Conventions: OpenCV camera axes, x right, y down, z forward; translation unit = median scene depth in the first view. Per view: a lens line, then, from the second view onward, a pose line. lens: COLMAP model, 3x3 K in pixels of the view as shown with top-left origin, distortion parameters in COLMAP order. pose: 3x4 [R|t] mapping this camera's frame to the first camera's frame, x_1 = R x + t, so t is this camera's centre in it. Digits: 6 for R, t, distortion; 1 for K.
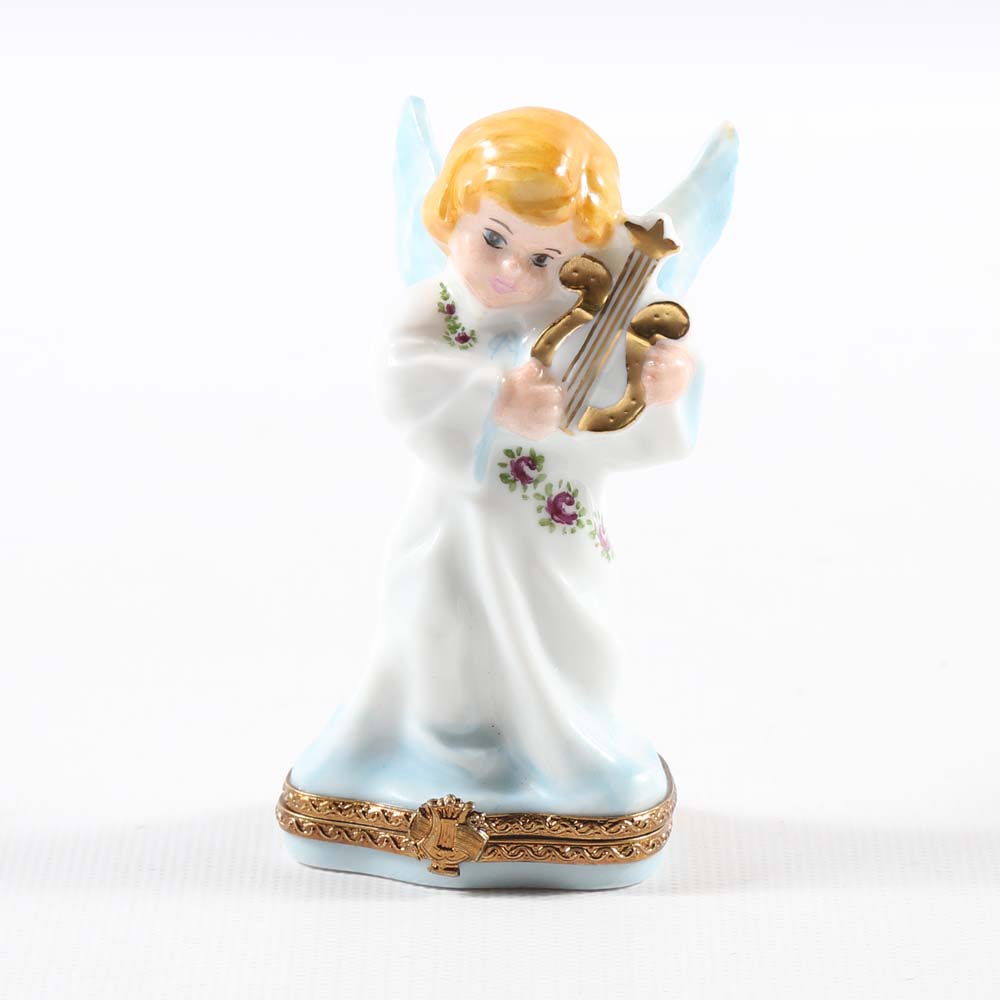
lens RADIAL K [[3831.8, 0, 500.0], [0, 3831.8, 500.0], [0, 0, 1]] dist [0.383782, 2.695508]
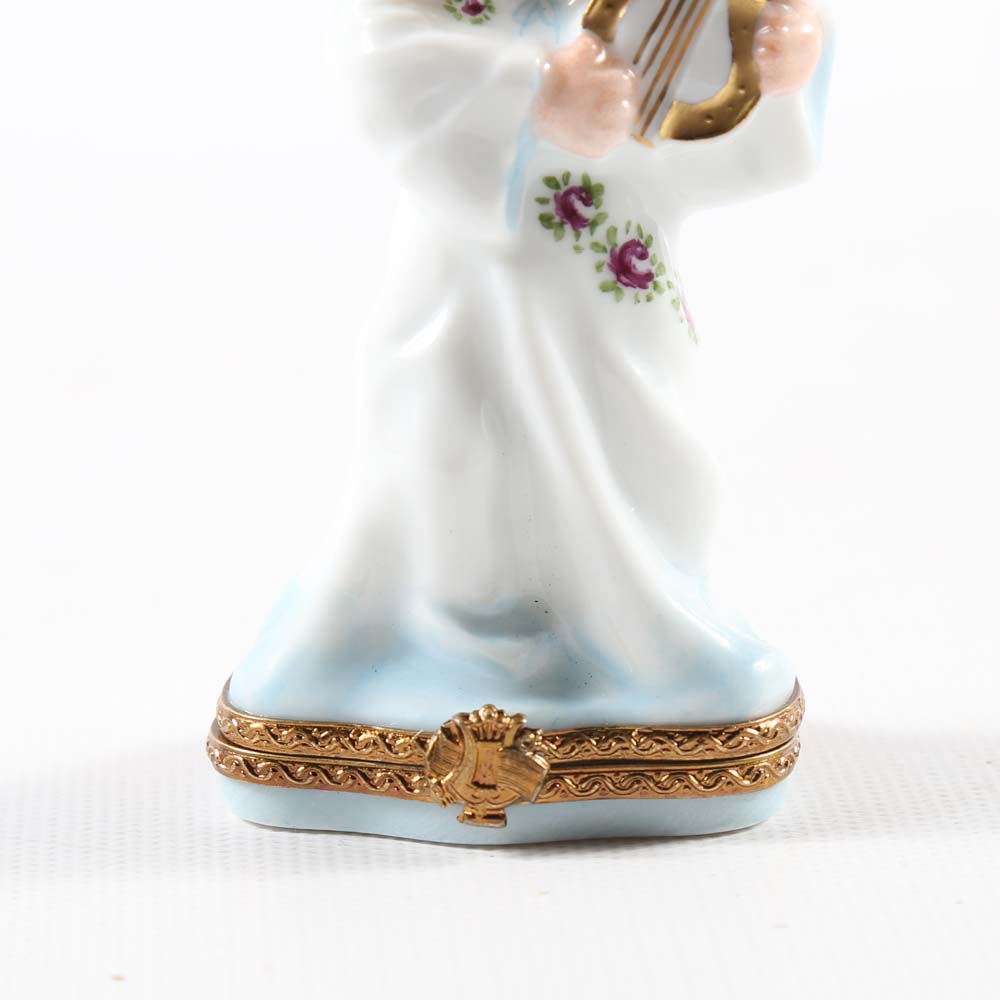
lens RADIAL K [[3831.8, 0, 500.0], [0, 3831.8, 500.0], [0, 0, 1]] dist [0.383782, 2.695508]
pose [[0.994229, -0.053752, 0.092837, -0.070093], [0.052970, 0.998537, 0.010878, 0.034342], [-0.093286, -0.005898, 0.995622, 0.341527]]
